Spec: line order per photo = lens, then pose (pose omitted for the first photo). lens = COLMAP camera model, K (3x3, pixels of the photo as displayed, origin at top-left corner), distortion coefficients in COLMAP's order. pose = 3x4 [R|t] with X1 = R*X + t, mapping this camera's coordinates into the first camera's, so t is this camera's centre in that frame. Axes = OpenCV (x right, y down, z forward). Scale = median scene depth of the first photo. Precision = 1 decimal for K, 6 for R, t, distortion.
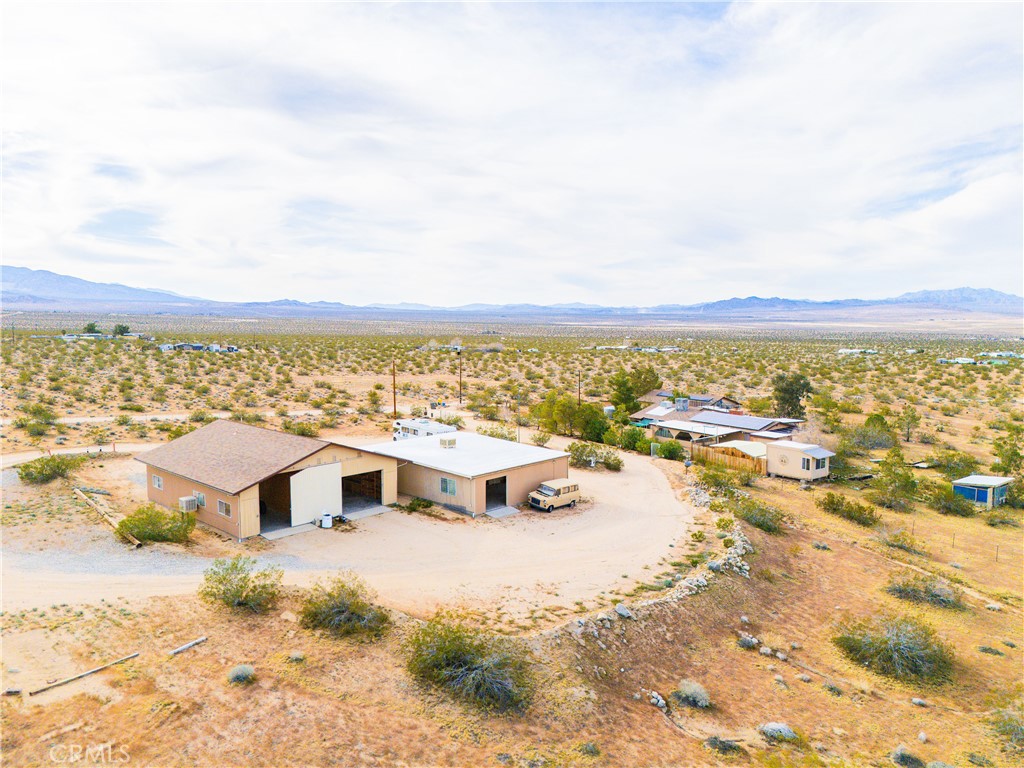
lens RADIAL K [[754.7, 0, 508.5], [0, 754.7, 389.4], [0, 0, 1]] dist [0.062956, -0.045154]
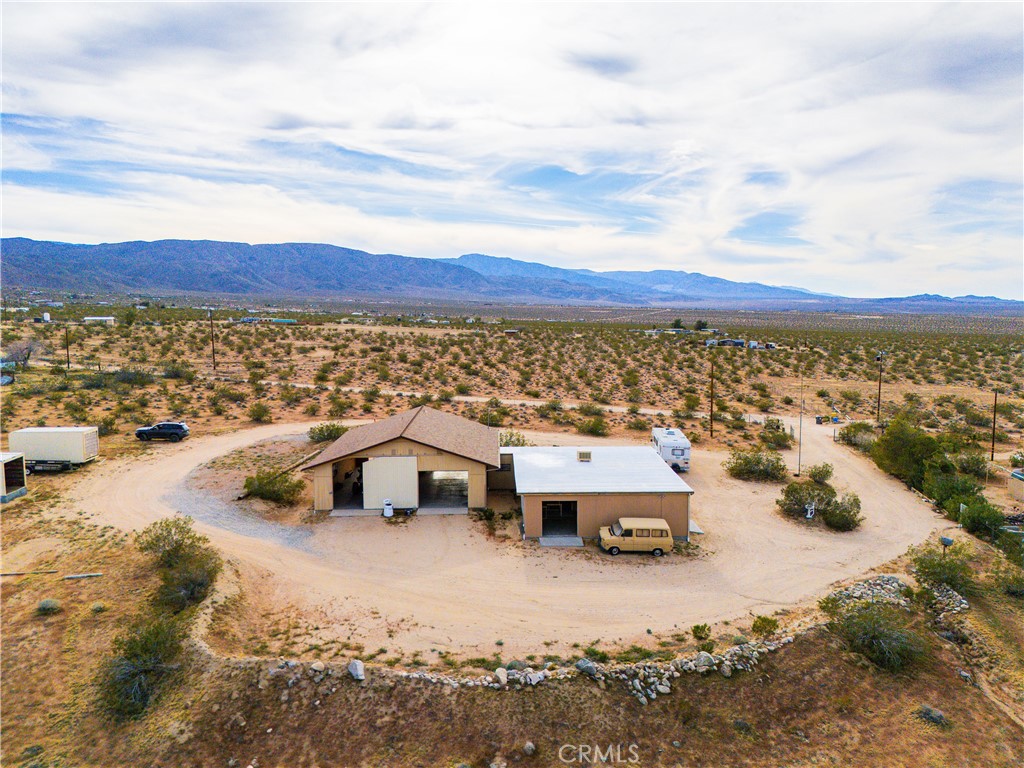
lens RADIAL K [[754.7, 0, 515.7], [0, 754.7, 383.7], [0, 0, 1]] dist [0.062956, -0.045154]
pose [[0.717173, 0.071044, -0.693265, 0.625202], [-0.072896, 0.996981, 0.026758, -0.043199], [0.693072, 0.031347, 0.720186, 0.381028]]
